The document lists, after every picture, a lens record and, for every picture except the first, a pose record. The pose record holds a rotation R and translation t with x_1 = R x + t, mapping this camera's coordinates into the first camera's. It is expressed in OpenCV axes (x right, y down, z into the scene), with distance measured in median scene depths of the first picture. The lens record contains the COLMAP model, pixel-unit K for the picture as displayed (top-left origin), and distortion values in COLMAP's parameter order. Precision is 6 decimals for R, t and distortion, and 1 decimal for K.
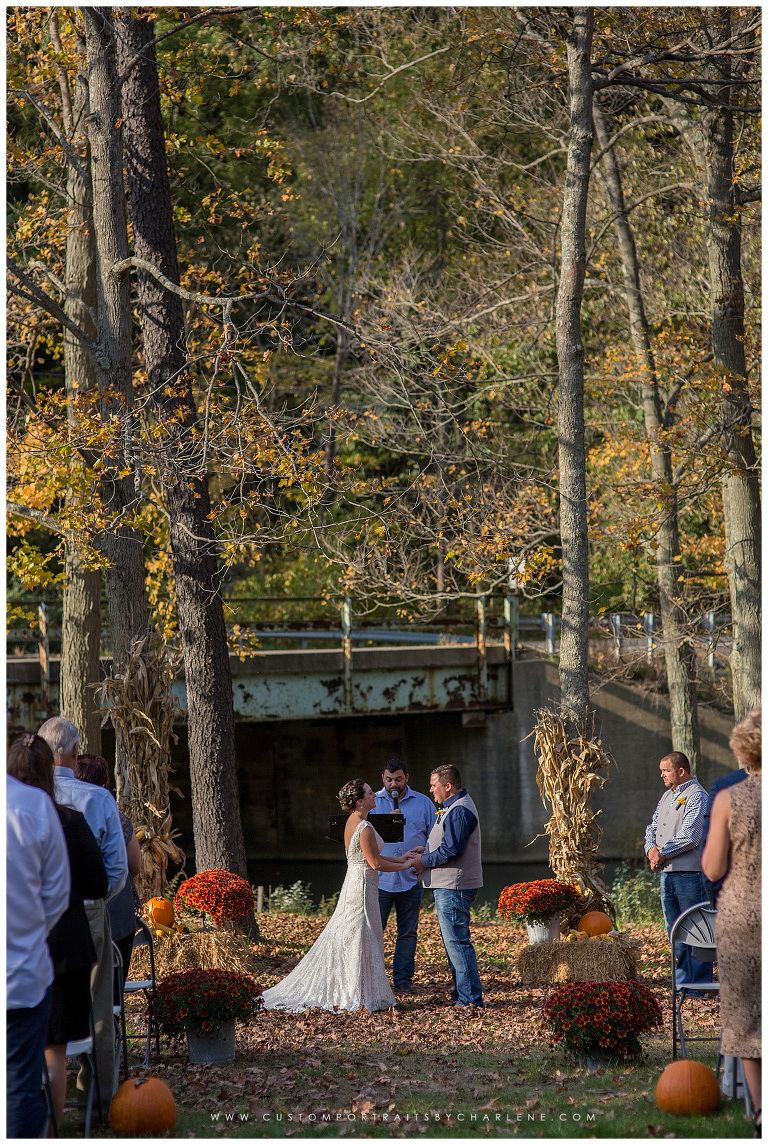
lens RADIAL K [[2812.5, 0, 381.8], [0, 2812.5, 573.9], [0, 0, 1]] dist [-0.020540, 0.000000]
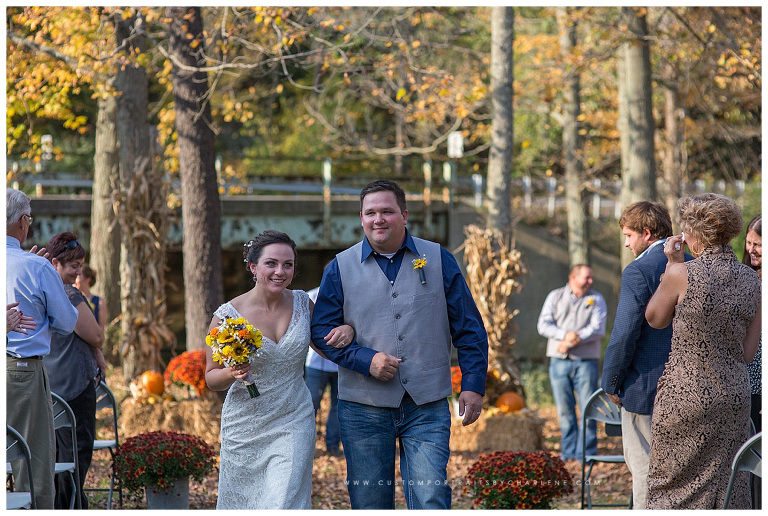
lens RADIAL K [[1886.5, 0, 385.1], [0, 1886.5, 257.4], [0, 0, 1]] dist [-0.020540, 0.000000]
pose [[0.999530, 0.028181, 0.012079, 0.009844], [-0.028704, 0.998547, 0.045616, 0.025156], [-0.010776, -0.045941, 0.998886, 0.182847]]
